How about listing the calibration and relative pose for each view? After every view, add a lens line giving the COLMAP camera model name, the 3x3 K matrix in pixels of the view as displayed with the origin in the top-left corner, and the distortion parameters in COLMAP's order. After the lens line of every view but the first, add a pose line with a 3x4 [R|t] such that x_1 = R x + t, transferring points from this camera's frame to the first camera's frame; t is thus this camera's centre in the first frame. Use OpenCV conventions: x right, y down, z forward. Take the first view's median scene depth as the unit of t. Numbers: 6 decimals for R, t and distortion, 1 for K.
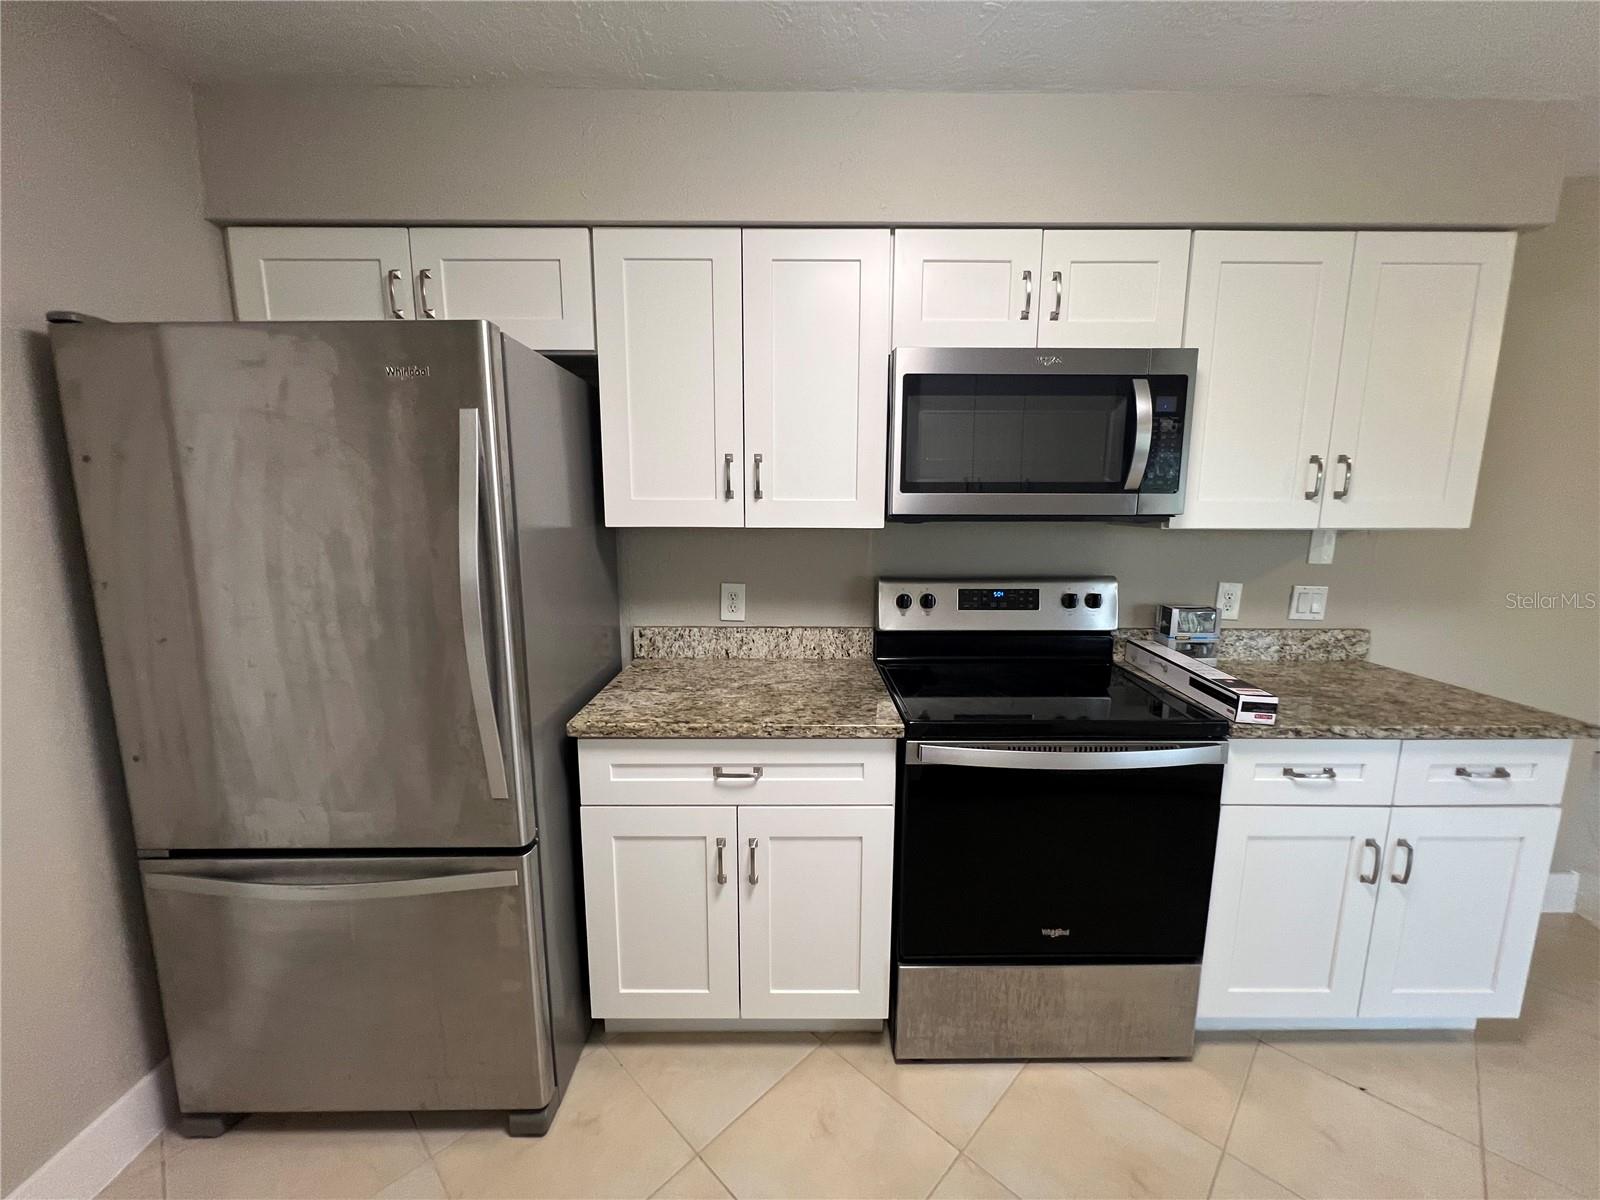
lens RADIAL K [[649.4, 0, 799.7], [0, 649.4, 602.5], [0, 0, 1]] dist [0.000448, -0.000683]
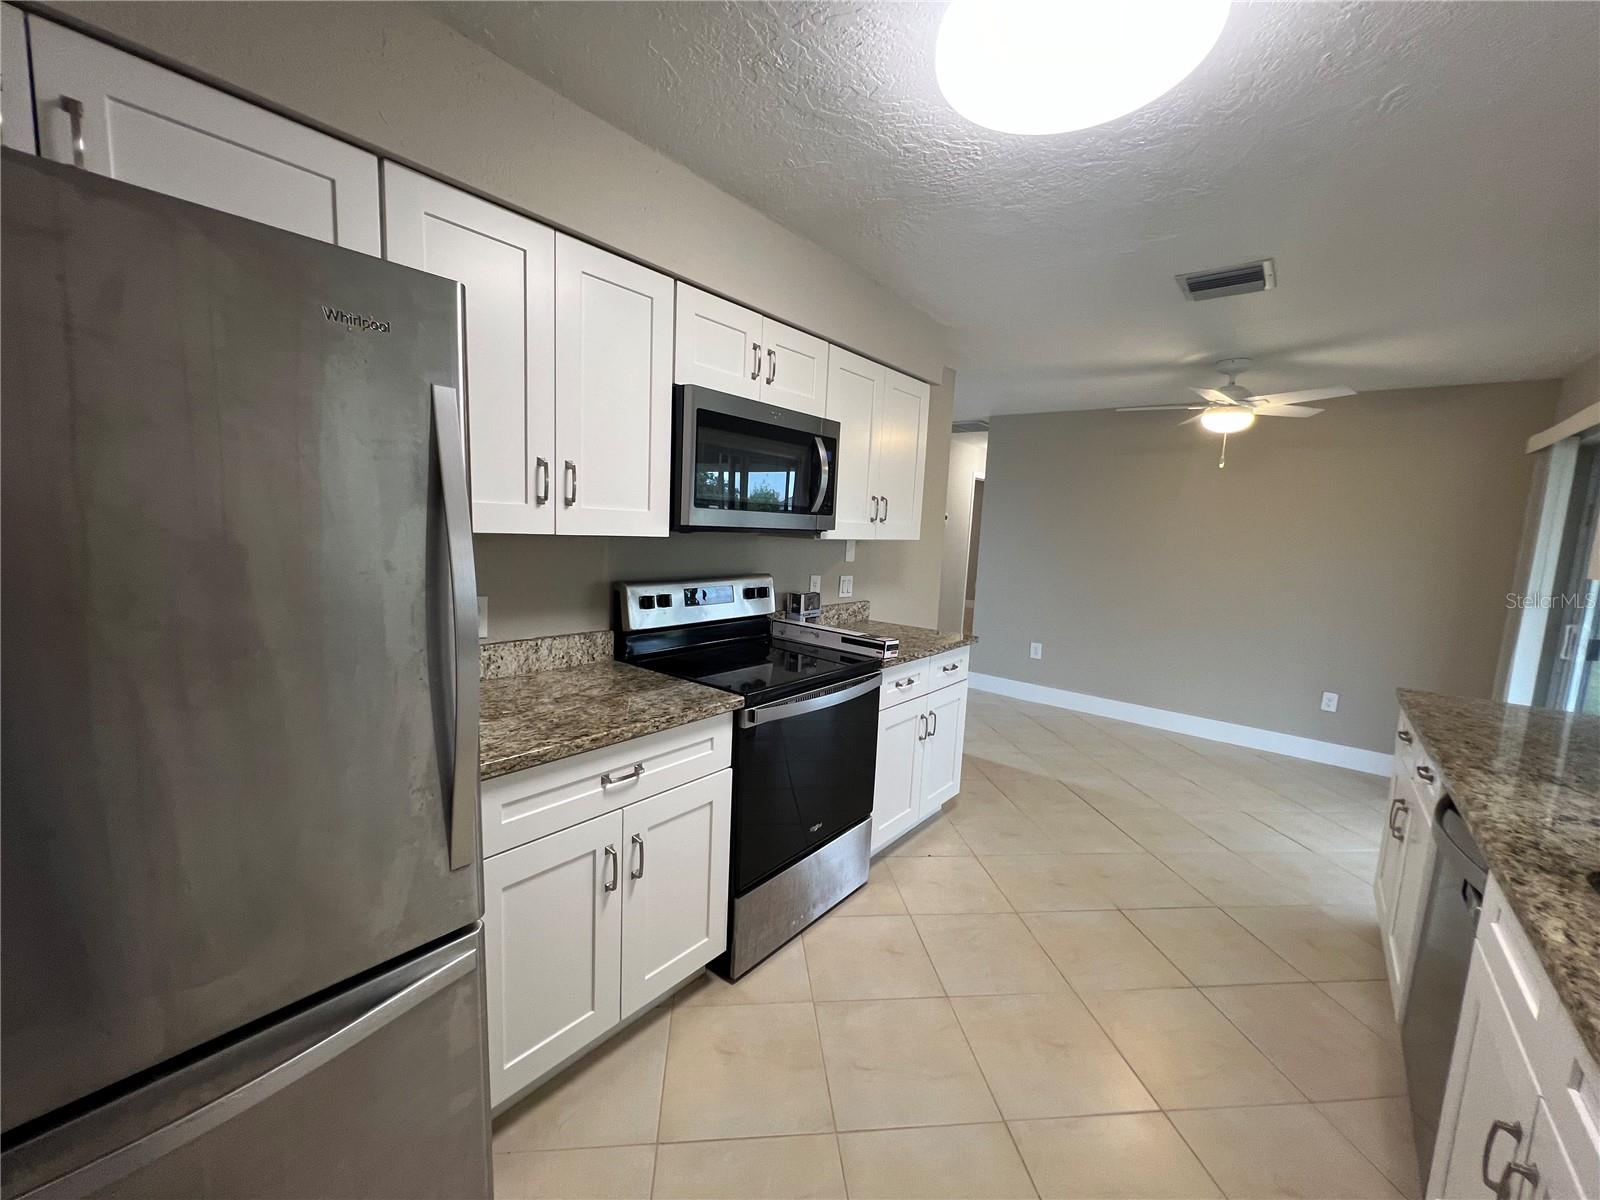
lens RADIAL K [[649.4, 0, 799.6], [0, 649.4, 602.3], [0, 0, 1]] dist [0.000448, -0.000683]
pose [[0.627743, -0.068124, 0.775434, -0.657038], [0.076804, 0.996723, 0.025389, -0.012539], [-0.774622, 0.043619, 0.630918, 0.120950]]
